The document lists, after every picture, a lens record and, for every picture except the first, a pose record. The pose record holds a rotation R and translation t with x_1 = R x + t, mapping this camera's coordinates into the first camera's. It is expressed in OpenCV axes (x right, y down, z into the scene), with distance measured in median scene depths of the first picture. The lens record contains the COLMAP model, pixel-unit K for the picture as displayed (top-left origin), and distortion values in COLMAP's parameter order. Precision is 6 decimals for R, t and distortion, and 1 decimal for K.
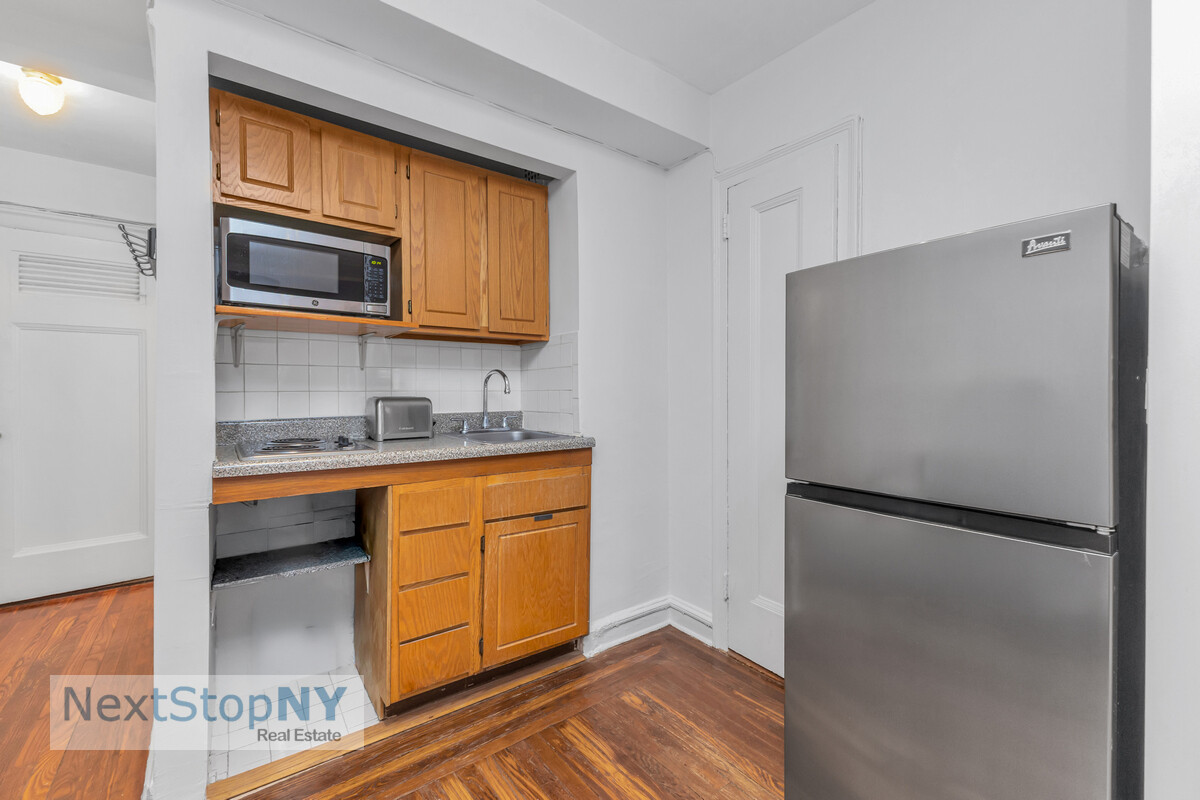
lens RADIAL K [[494.6, 0, 599.8], [0, 494.6, 400.6], [0, 0, 1]] dist [0.004397, 0.000176]
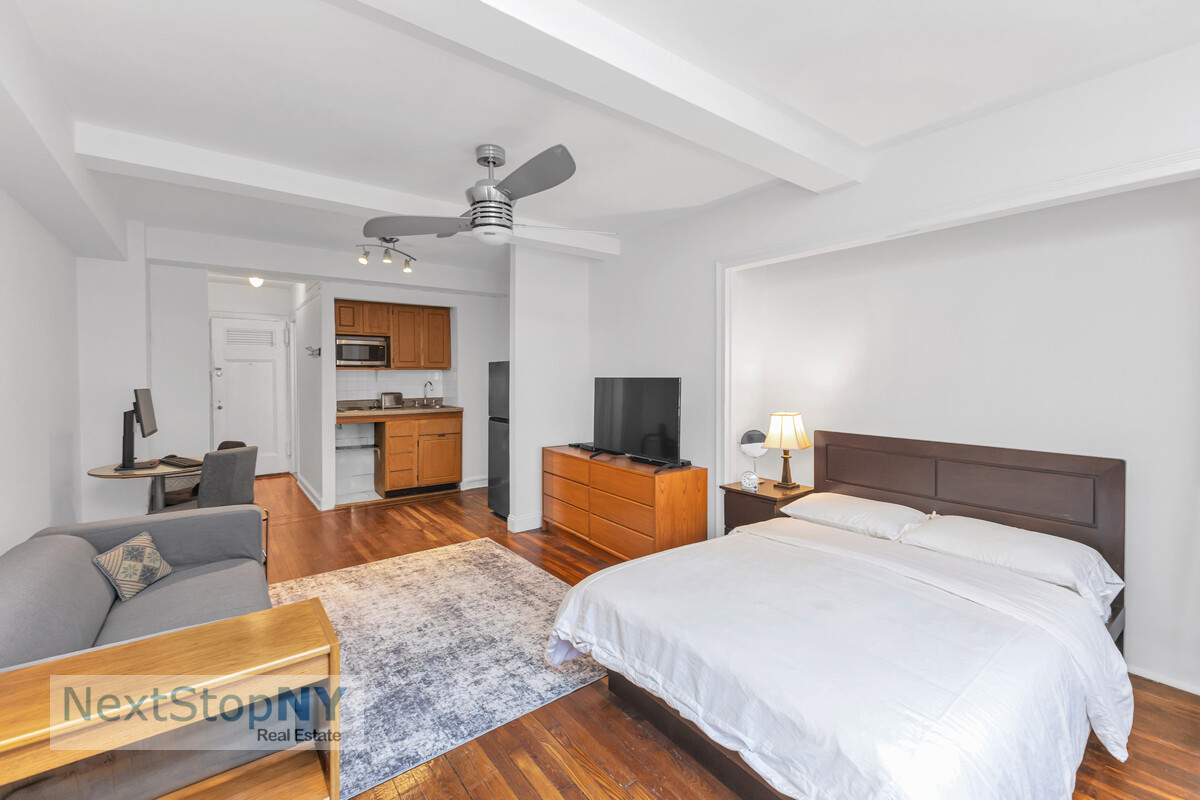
lens RADIAL K [[494.6, 0, 606.5], [0, 494.6, 390.4], [0, 0, 1]] dist [0.004397, 0.000176]
pose [[0.999996, 0.000960, 0.002565, 0.790468], [-0.001009, 0.999815, 0.019230, -0.073158], [-0.002546, -0.019233, 0.999812, -1.751691]]
